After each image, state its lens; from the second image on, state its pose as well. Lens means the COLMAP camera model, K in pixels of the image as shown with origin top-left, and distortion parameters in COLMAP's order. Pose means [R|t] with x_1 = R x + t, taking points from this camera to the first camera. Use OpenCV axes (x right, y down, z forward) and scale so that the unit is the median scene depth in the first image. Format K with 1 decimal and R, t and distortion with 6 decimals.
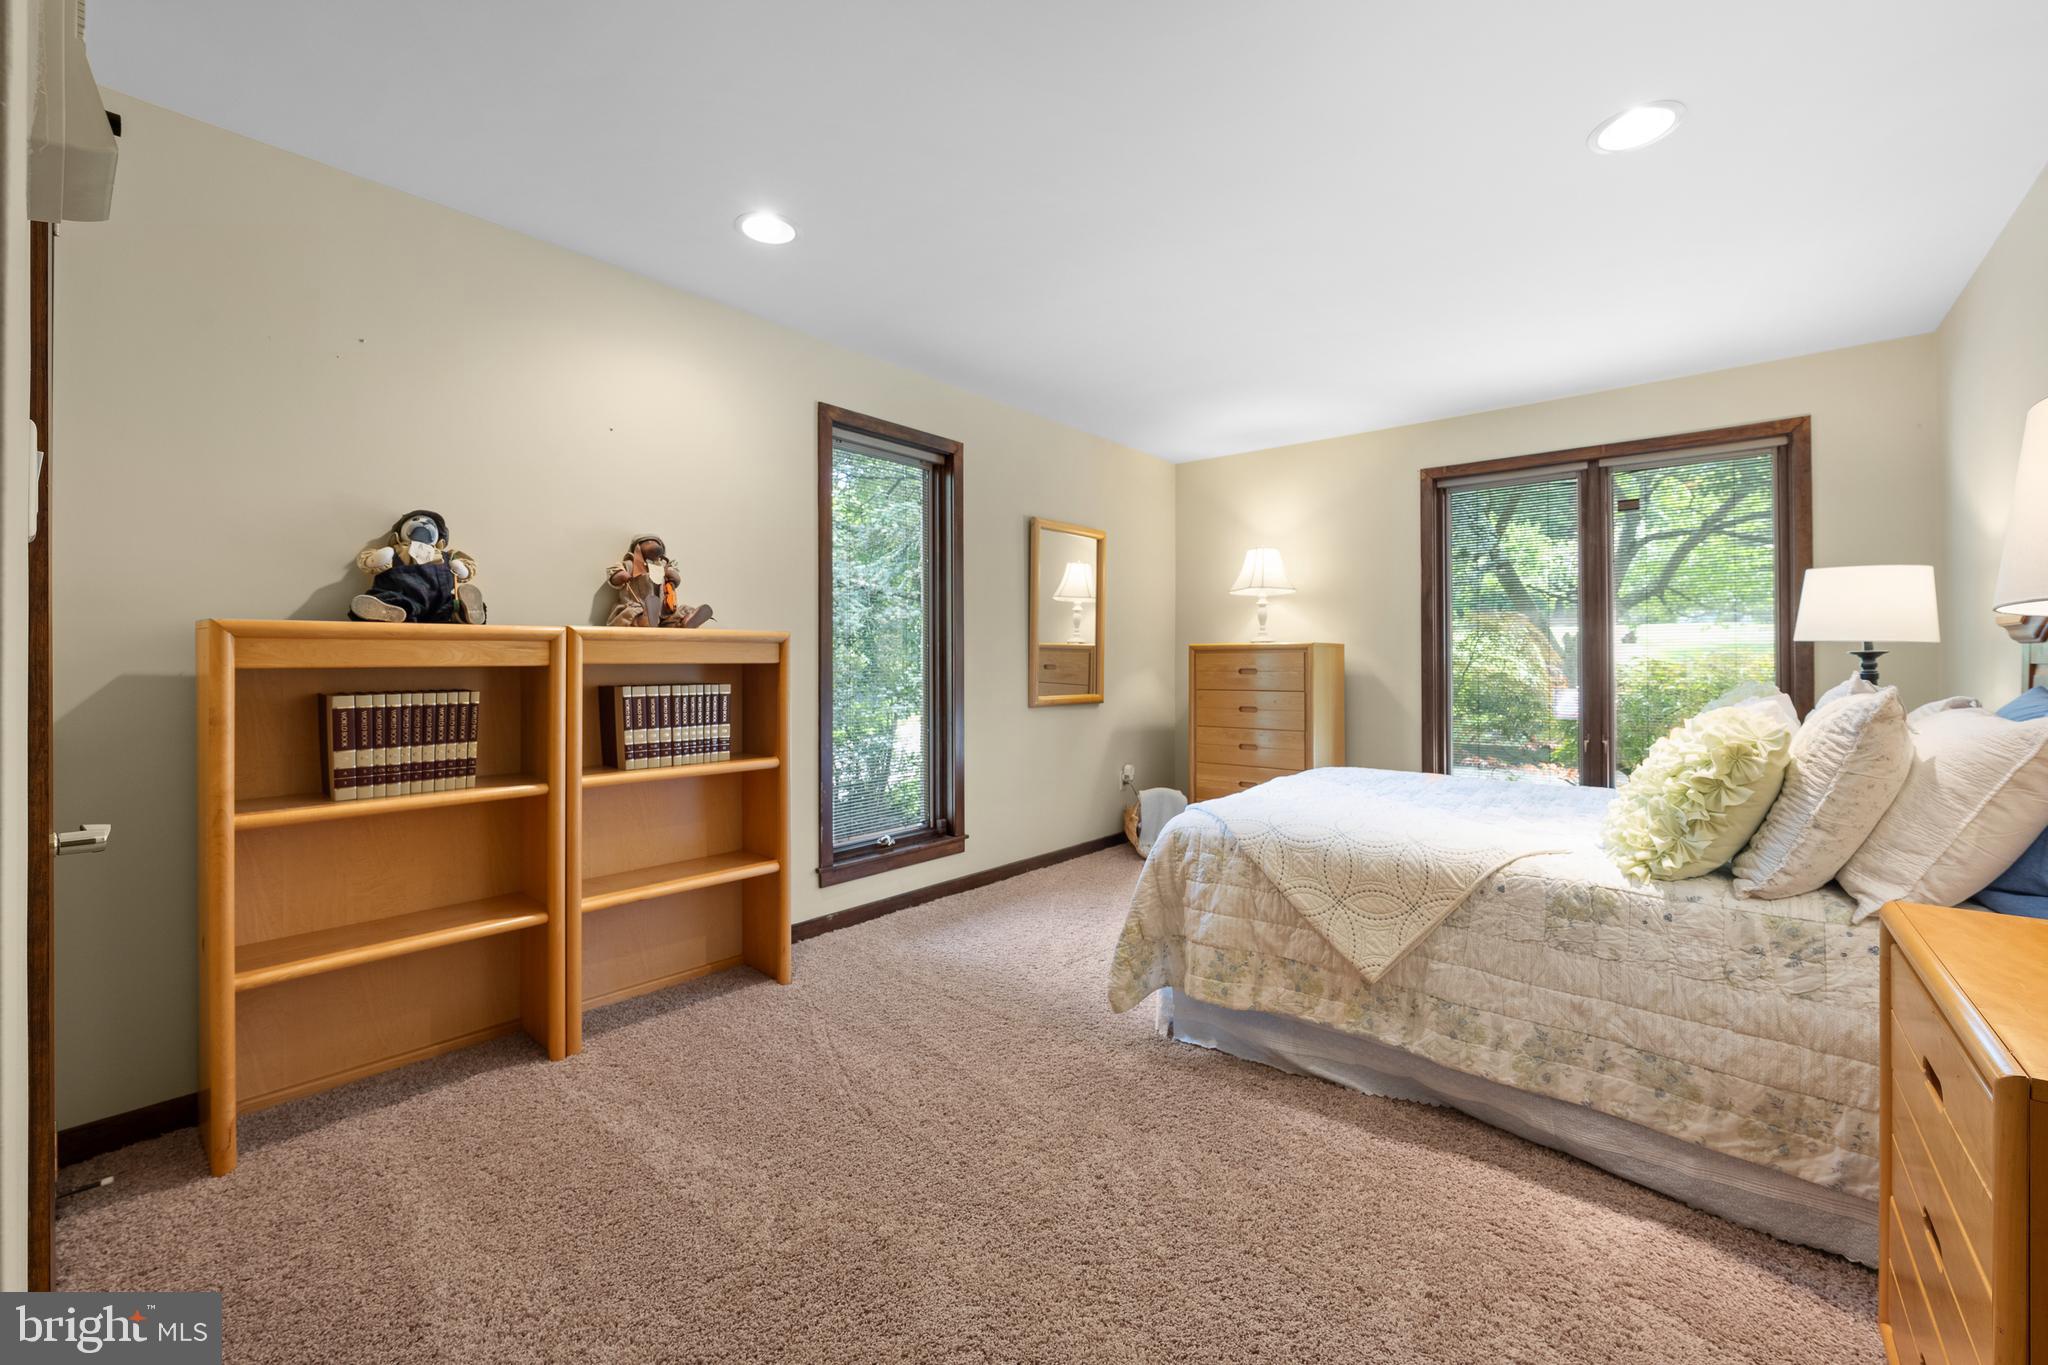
lens RADIAL K [[824.5, 0, 1019.5], [0, 824.5, 679.3], [0, 0, 1]] dist [-0.002573, -0.000201]
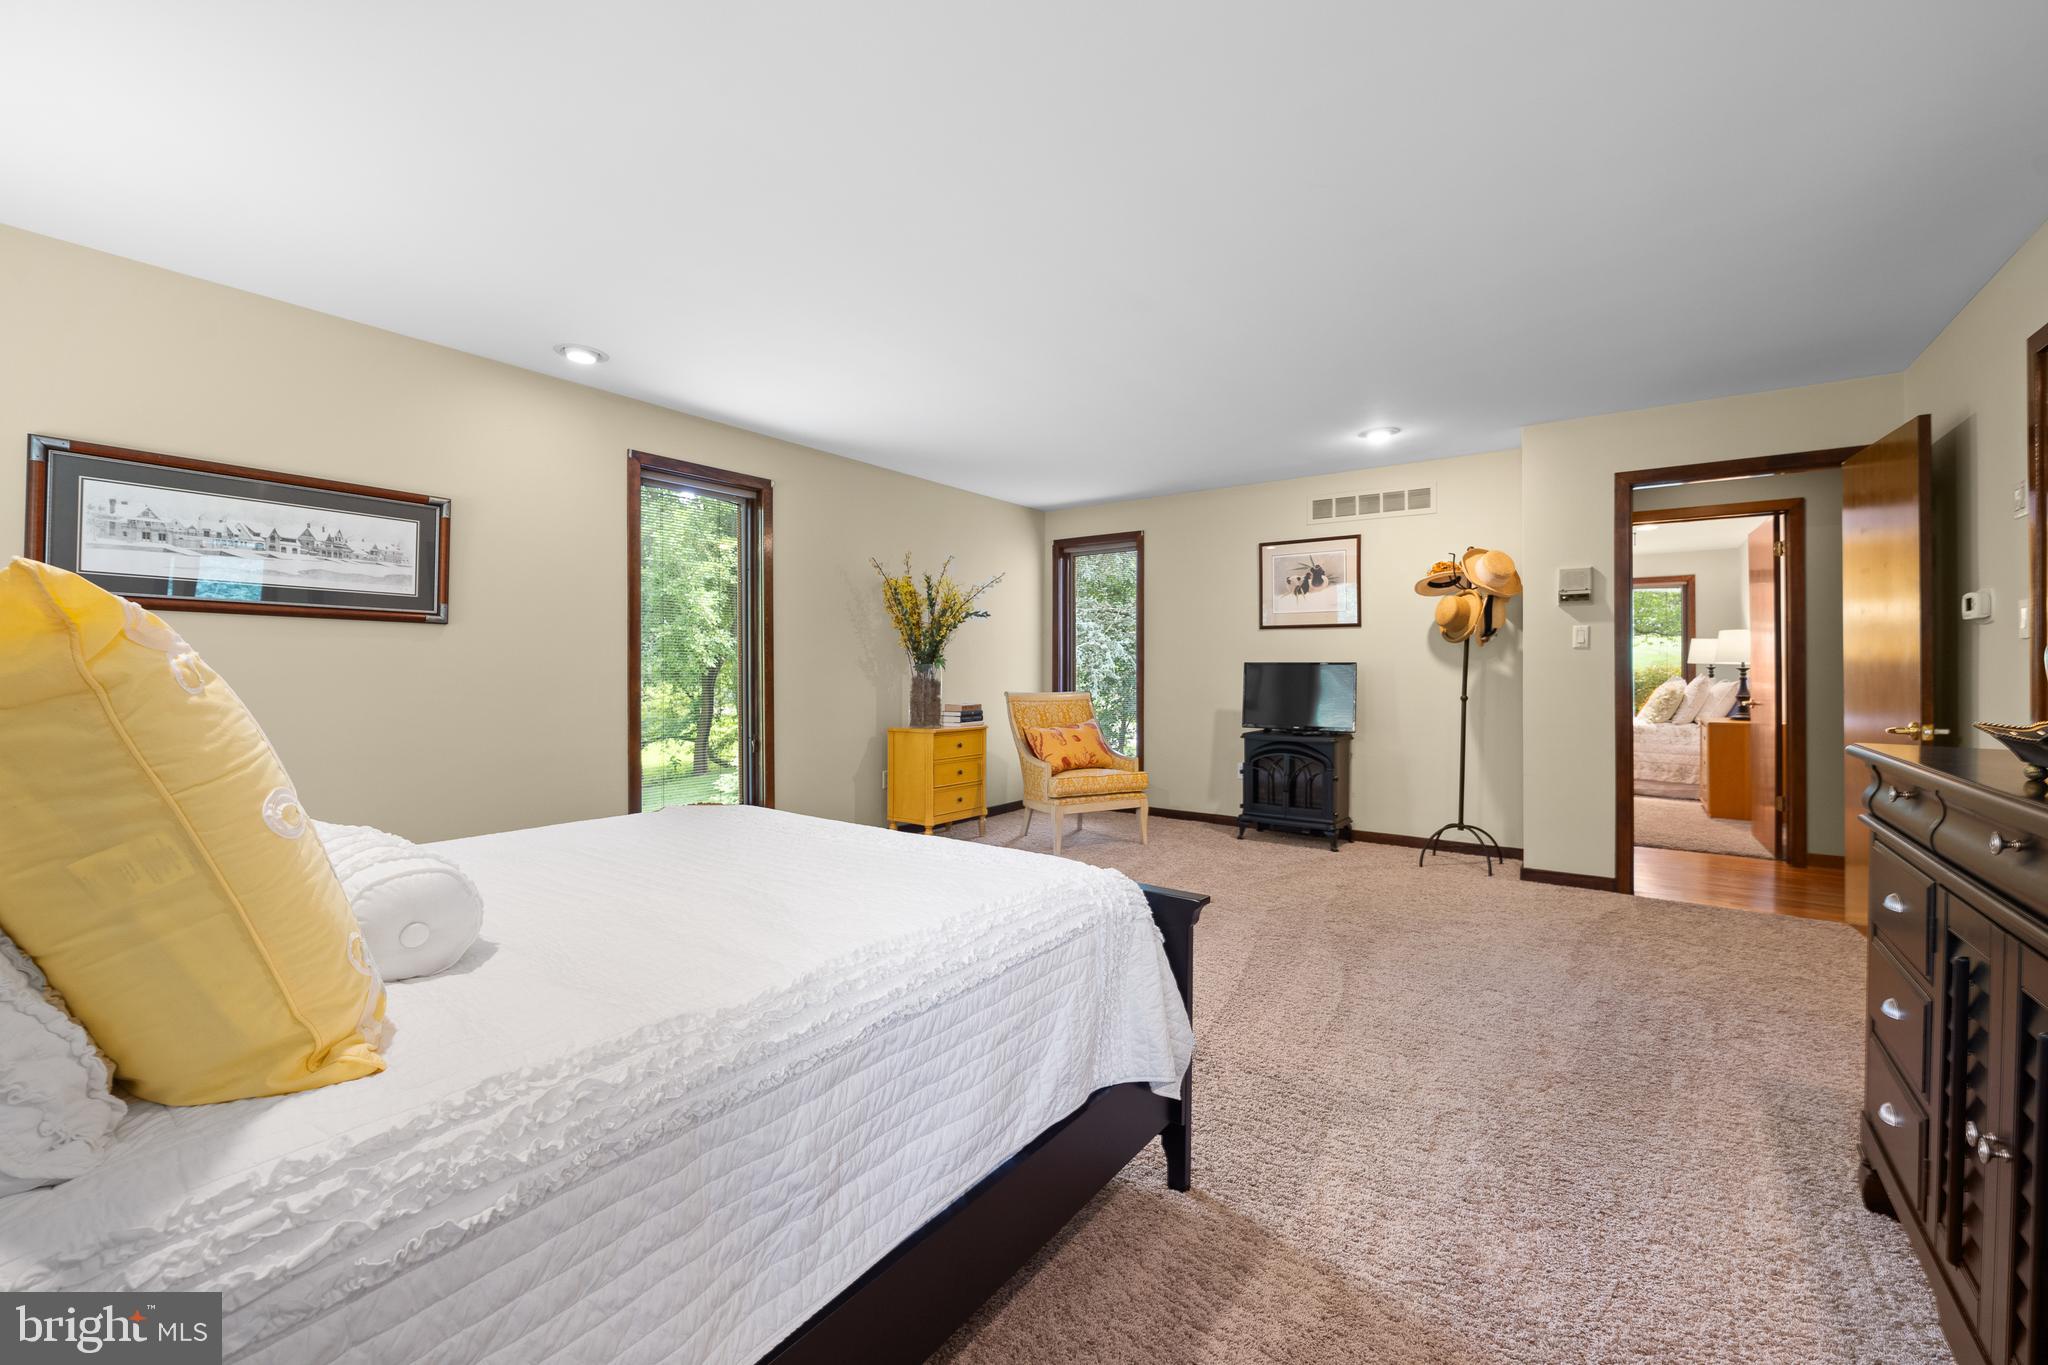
lens RADIAL K [[824.5, 0, 1032.2], [0, 824.5, 677.0], [0, 0, 1]] dist [-0.002573, -0.000201]
pose [[0.997484, 0.006958, 0.070544, -2.628561], [-0.006500, 0.999956, -0.006728, 0.062420], [-0.070588, 0.006253, 0.997486, -2.898769]]
